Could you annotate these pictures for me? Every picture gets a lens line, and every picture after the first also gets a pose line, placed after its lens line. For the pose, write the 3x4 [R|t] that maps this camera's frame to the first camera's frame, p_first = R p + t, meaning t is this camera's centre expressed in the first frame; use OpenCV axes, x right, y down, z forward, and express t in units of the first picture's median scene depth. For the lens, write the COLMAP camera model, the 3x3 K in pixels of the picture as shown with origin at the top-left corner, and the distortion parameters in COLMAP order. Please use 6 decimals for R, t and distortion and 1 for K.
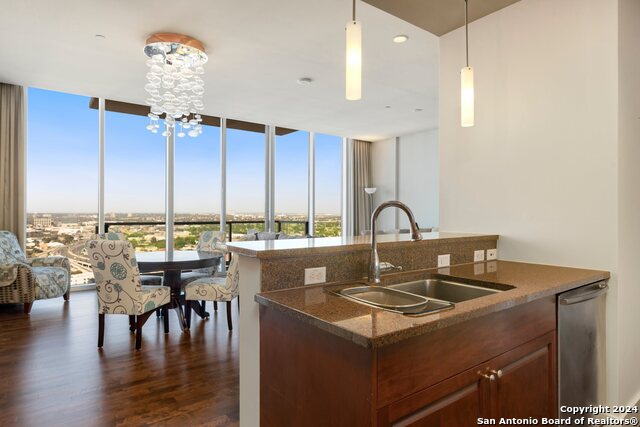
lens RADIAL K [[377.0, 0, 329.1], [0, 377.0, 217.5], [0, 0, 1]] dist [-0.002069, -0.001446]
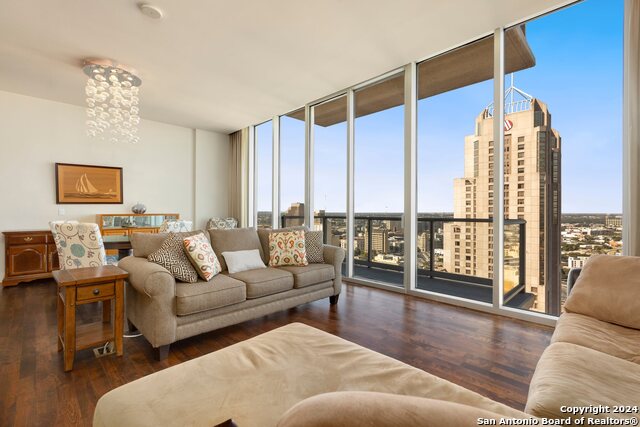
lens RADIAL K [[290.3, 0, 320.0], [0, 290.3, 213.5], [0, 0, 1]] dist [-0.000442, -0.000107]
pose [[0.115078, 0.004586, -0.993346, 1.279699], [-0.019048, 0.999816, 0.002409, 0.031027], [0.993174, 0.018644, 0.115144, 4.750824]]
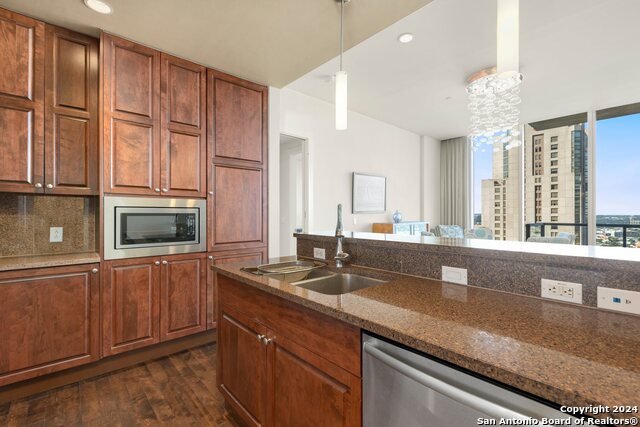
lens RADIAL K [[290.3, 0, 320.0], [0, 290.3, 213.5], [0, 0, 1]] dist [-0.000442, -0.000107]
pose [[0.083425, -0.002653, -0.996511, 0.799351], [-0.014674, 0.999885, -0.003891, -0.005045], [0.996406, 0.014947, 0.083377, 0.614901]]
